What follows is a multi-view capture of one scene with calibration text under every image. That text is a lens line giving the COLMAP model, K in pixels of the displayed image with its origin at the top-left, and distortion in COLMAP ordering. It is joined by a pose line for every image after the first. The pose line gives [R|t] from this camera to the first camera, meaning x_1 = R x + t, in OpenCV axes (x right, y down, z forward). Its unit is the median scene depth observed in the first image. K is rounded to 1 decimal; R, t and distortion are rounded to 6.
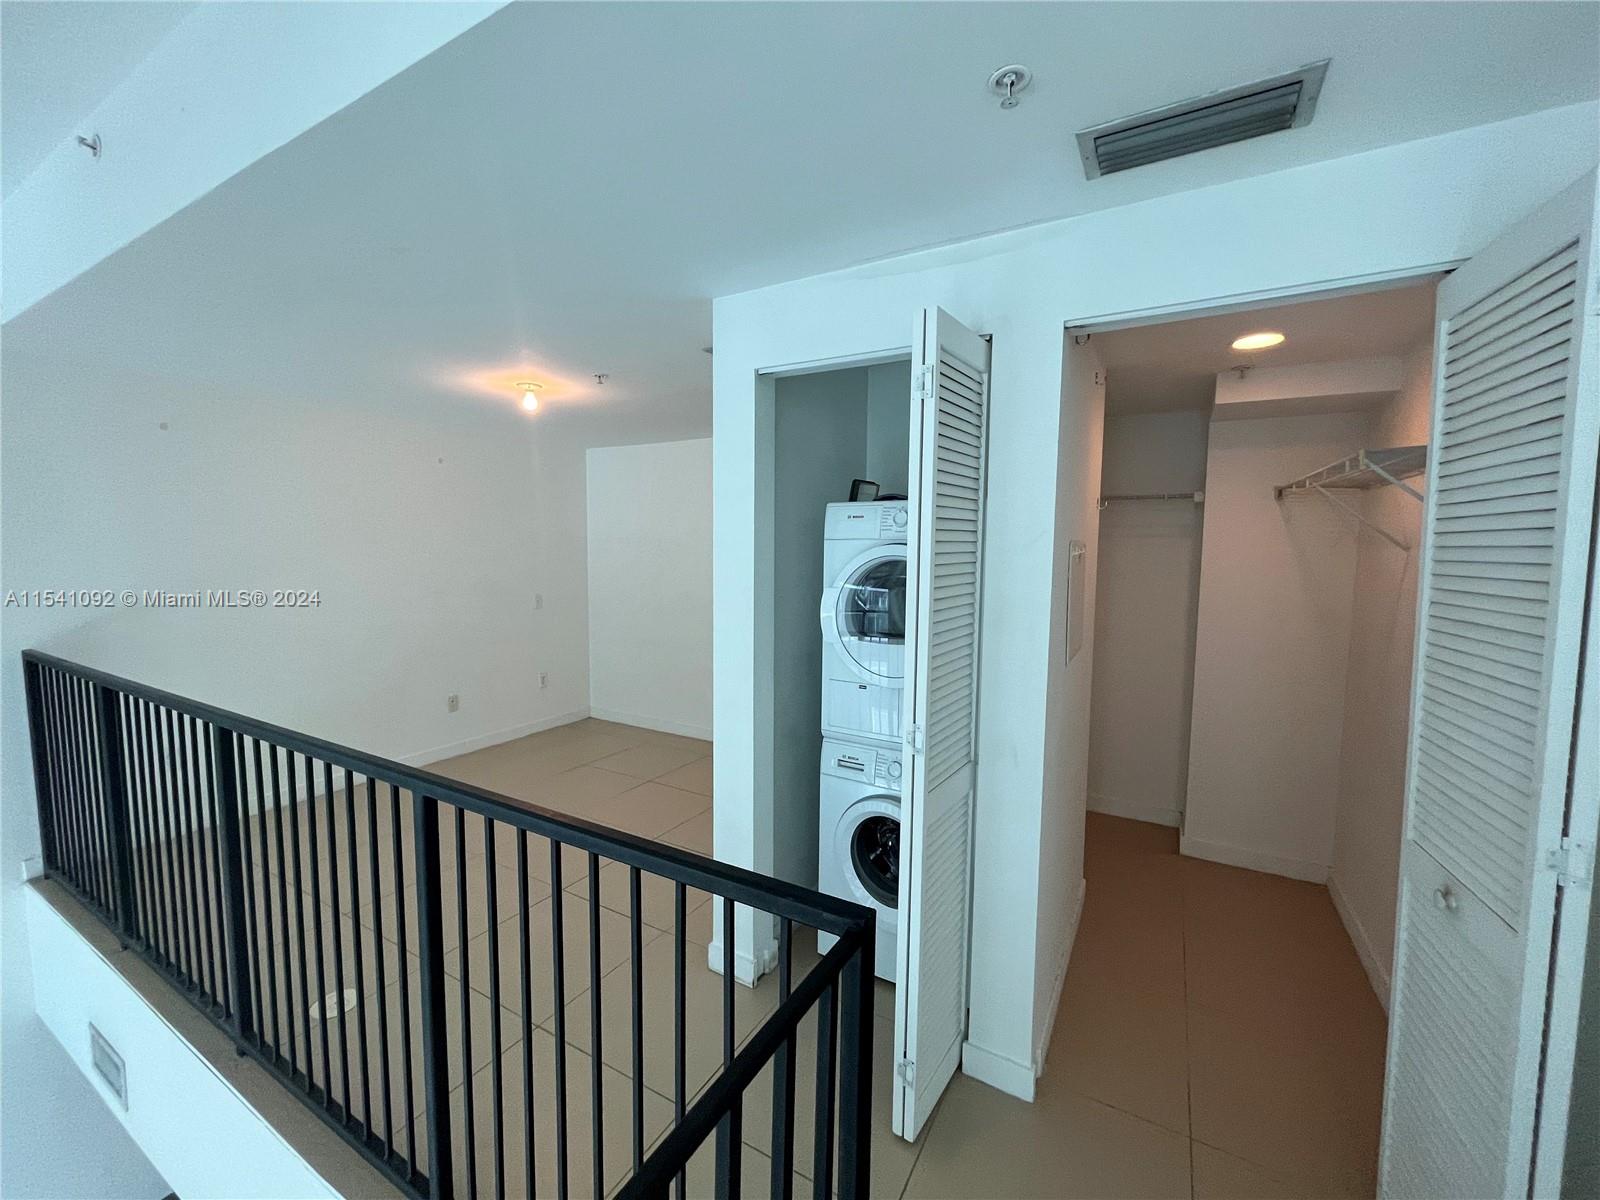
lens RADIAL K [[646.2, 0, 800.0], [0, 646.2, 600.0], [0, 0, 1]] dist [-0.002609, -0.000756]
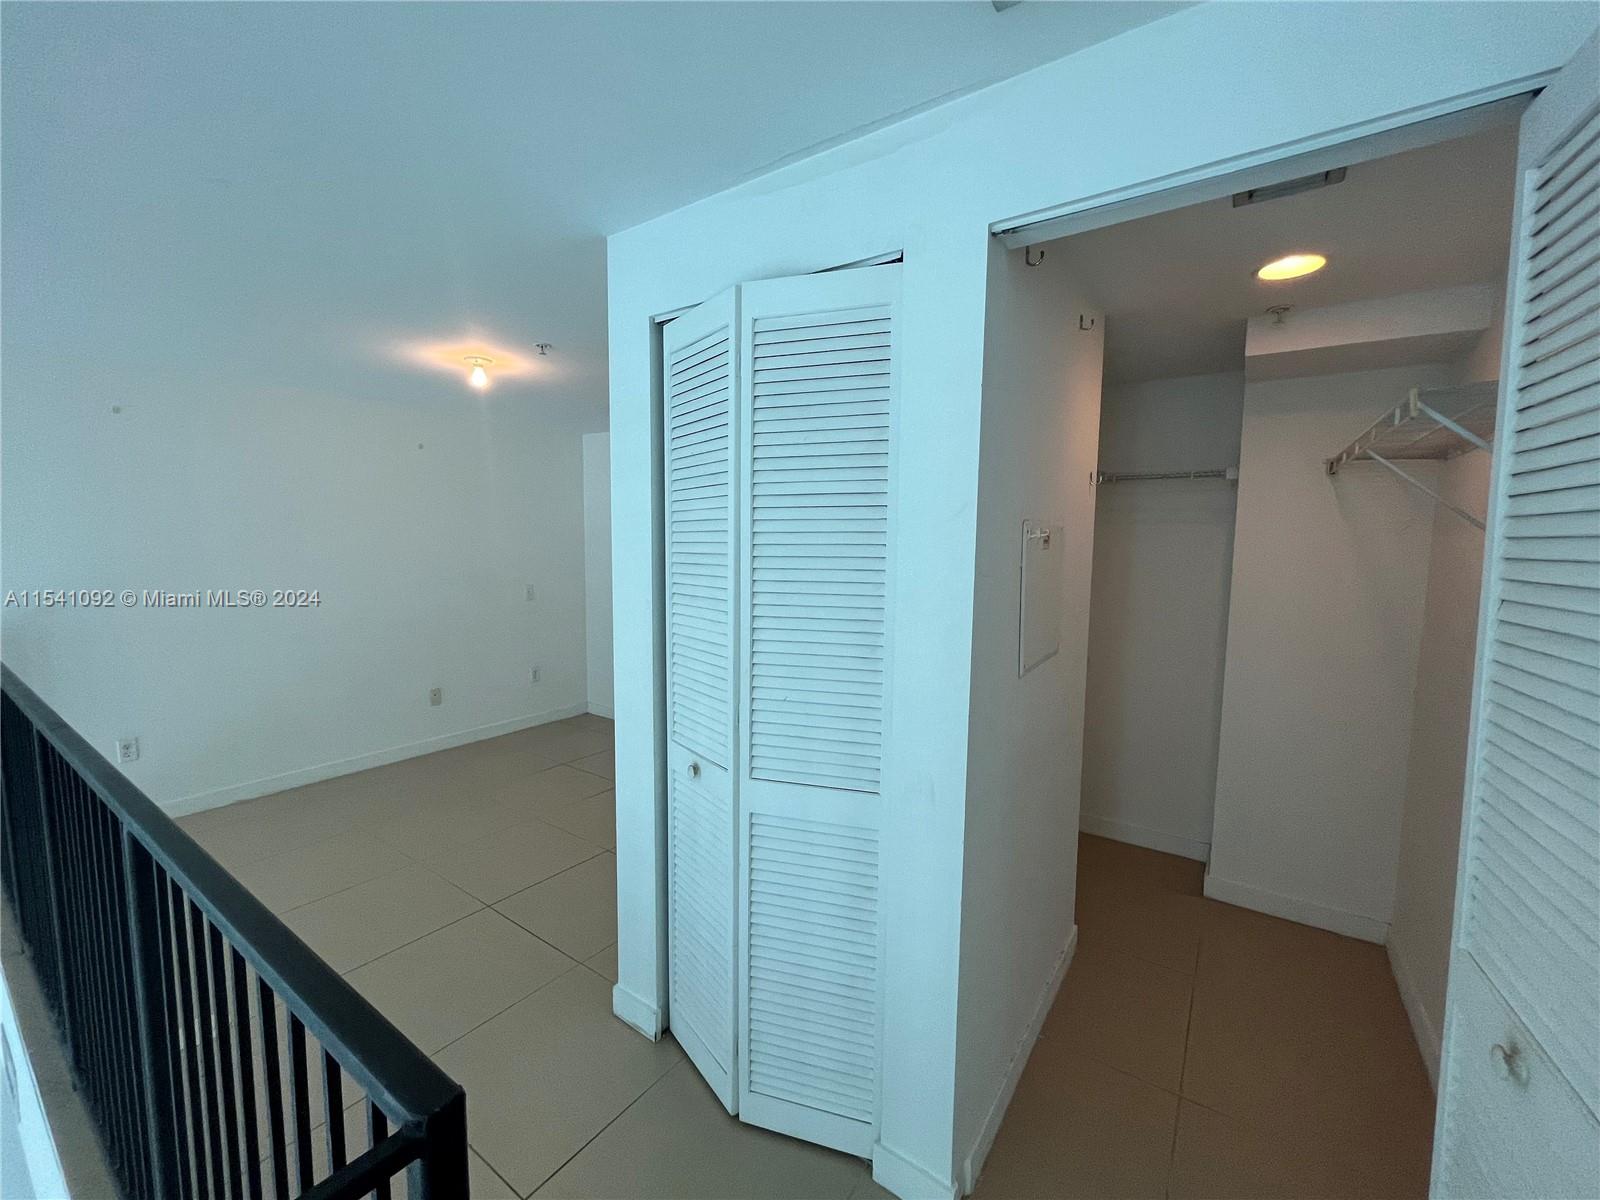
lens RADIAL K [[646.2, 0, 800.0], [0, 646.2, 600.0], [0, 0, 1]] dist [-0.002609, -0.000756]
pose [[0.996316, 0.008958, -0.085289, 0.155905], [-0.008176, 0.999921, 0.009517, 0.001042], [0.085367, -0.008785, 0.996311, 0.136896]]
